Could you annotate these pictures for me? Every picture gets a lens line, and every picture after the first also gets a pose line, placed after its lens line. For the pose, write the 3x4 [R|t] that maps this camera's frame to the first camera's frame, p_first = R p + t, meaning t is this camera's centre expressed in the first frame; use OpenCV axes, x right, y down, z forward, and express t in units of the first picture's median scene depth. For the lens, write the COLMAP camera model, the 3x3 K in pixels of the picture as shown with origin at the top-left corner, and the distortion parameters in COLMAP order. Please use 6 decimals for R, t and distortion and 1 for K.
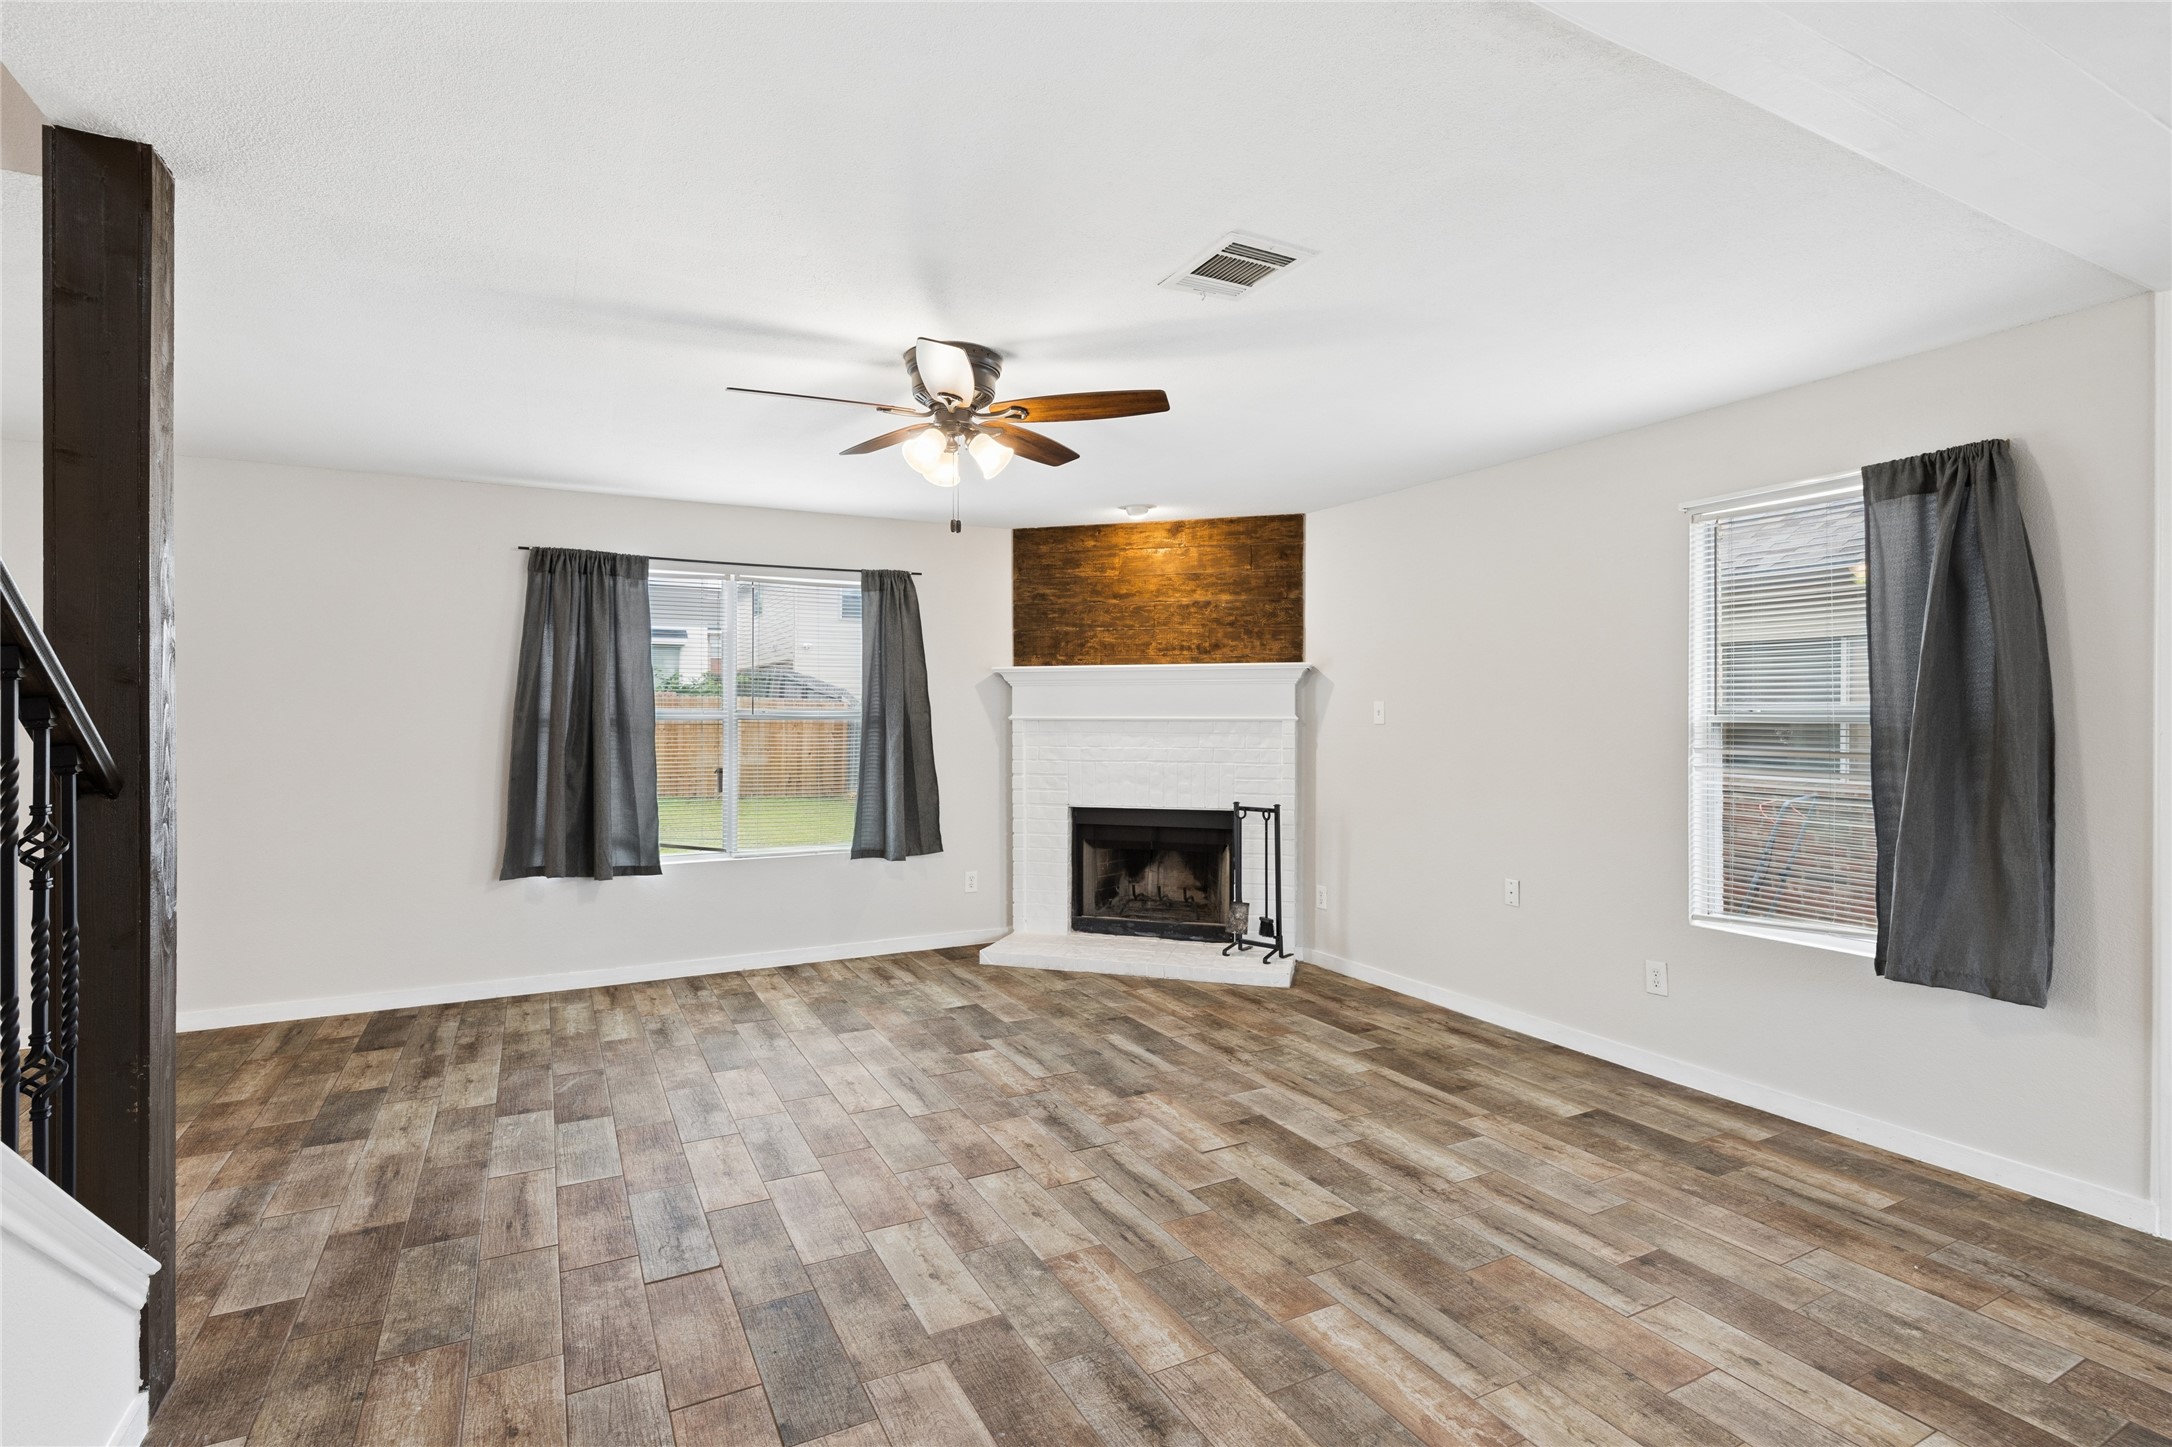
lens RADIAL K [[1021.5, 0, 1074.8], [0, 1021.5, 725.7], [0, 0, 1]] dist [-0.000253, -0.000267]
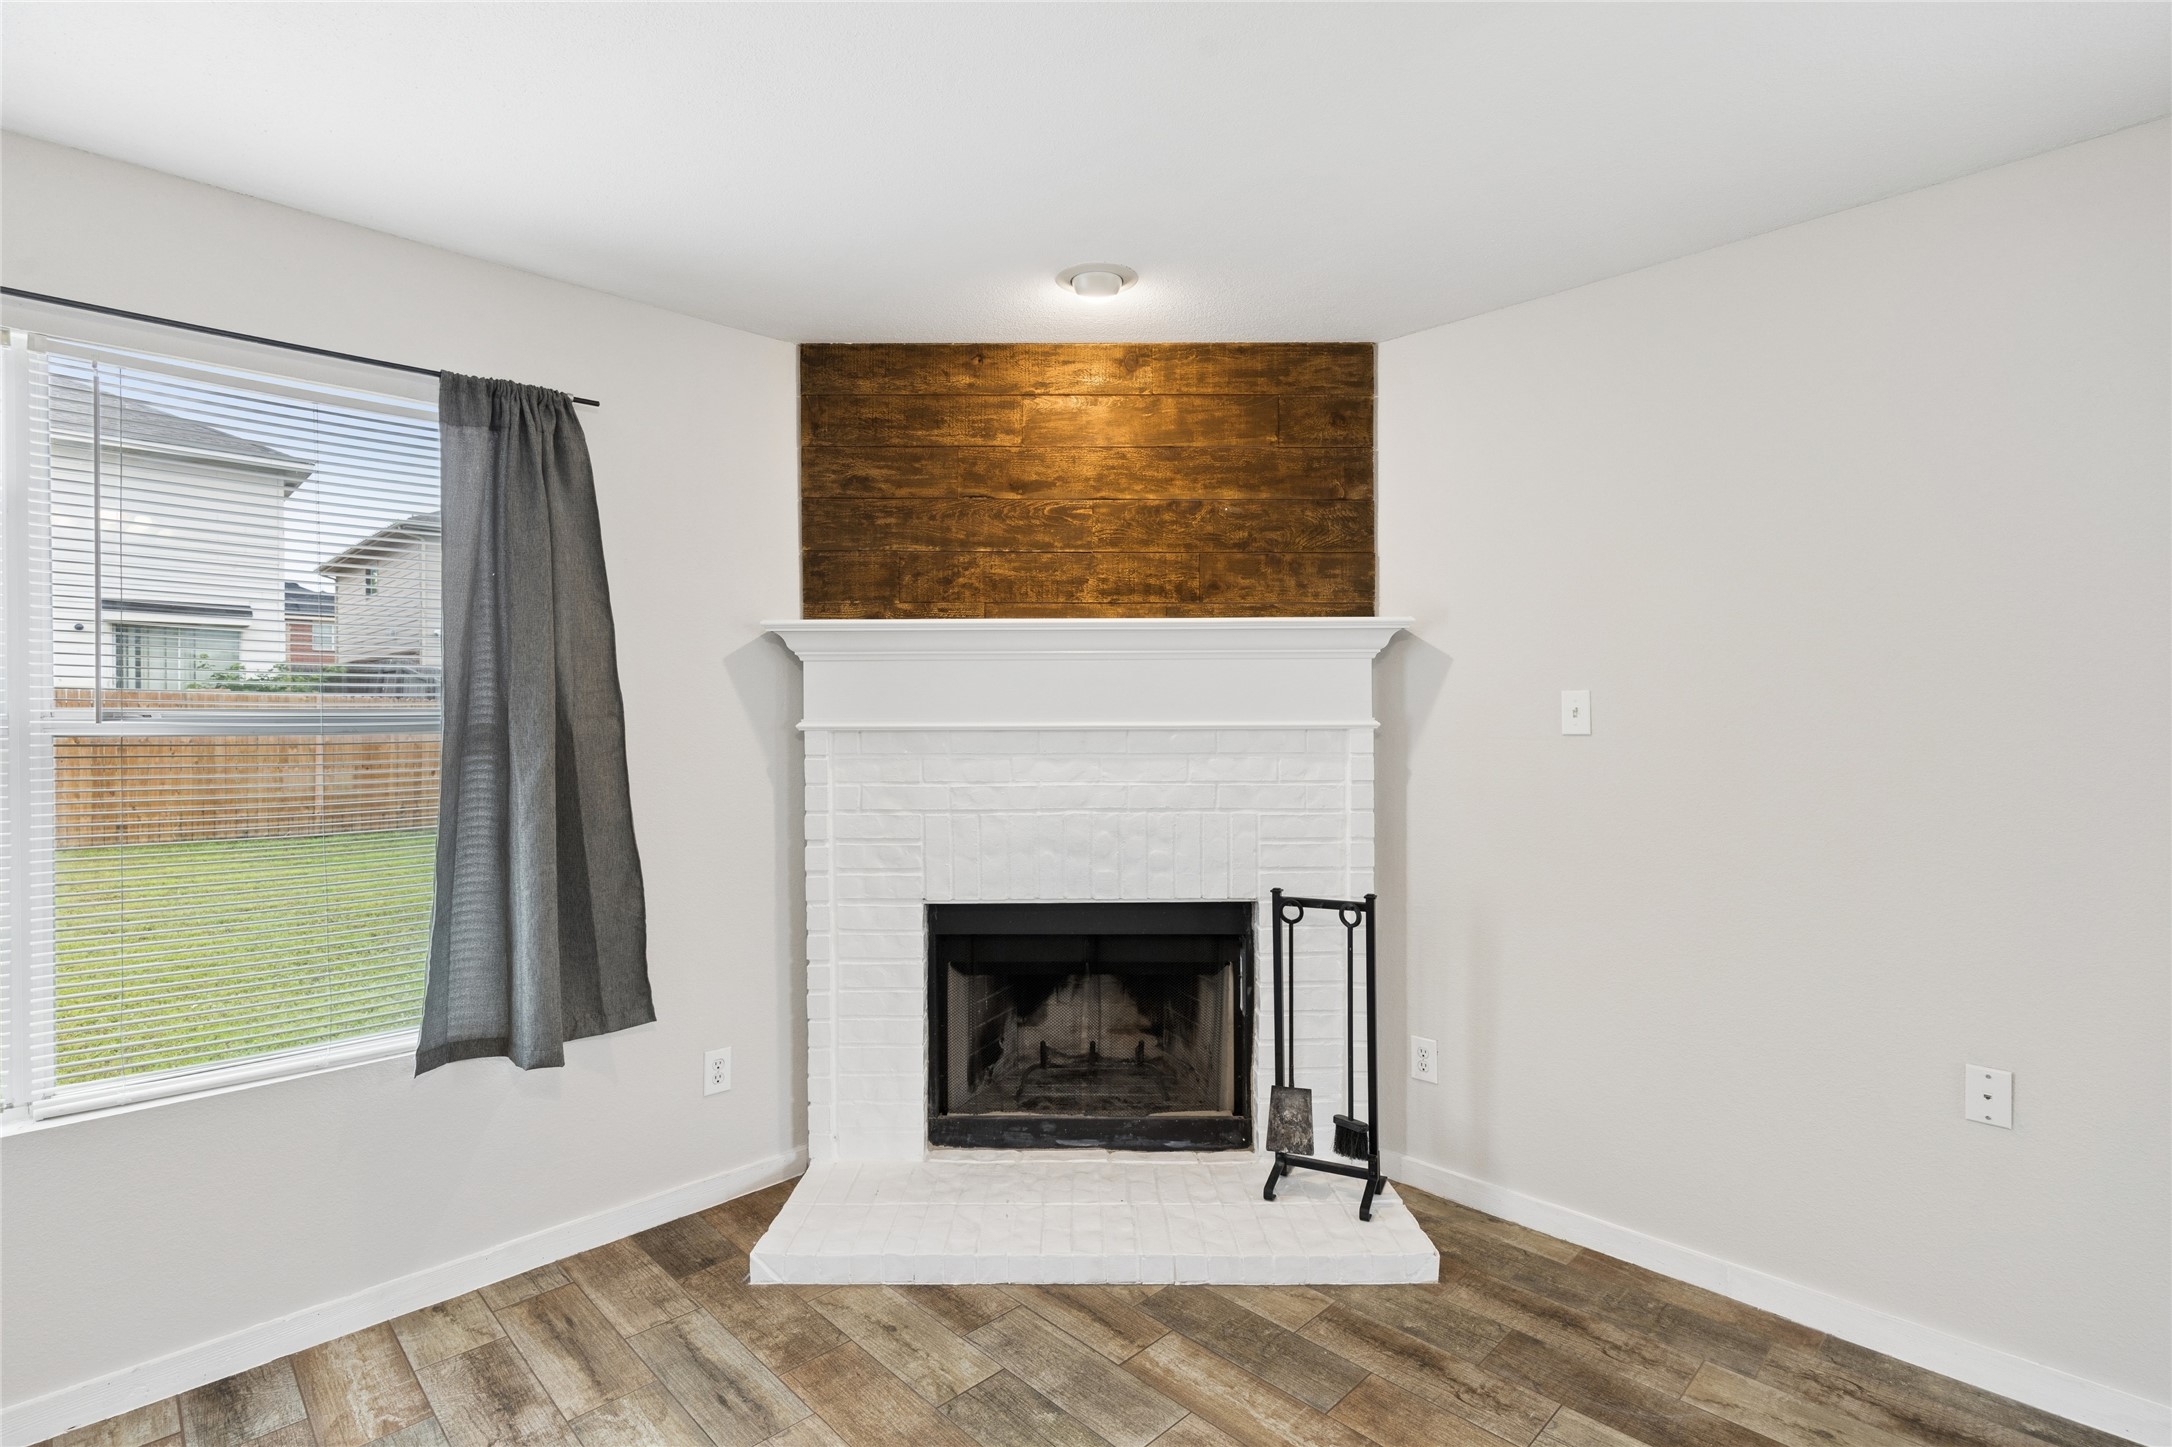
lens RADIAL K [[1021.5, 0, 1074.8], [0, 1021.5, 725.7], [0, 0, 1]] dist [-0.000253, -0.000267]
pose [[0.958081, -0.007350, 0.286403, -0.079938], [0.007791, 0.999970, -0.000402, -0.006960], [-0.286391, 0.002617, 0.958109, 0.515092]]
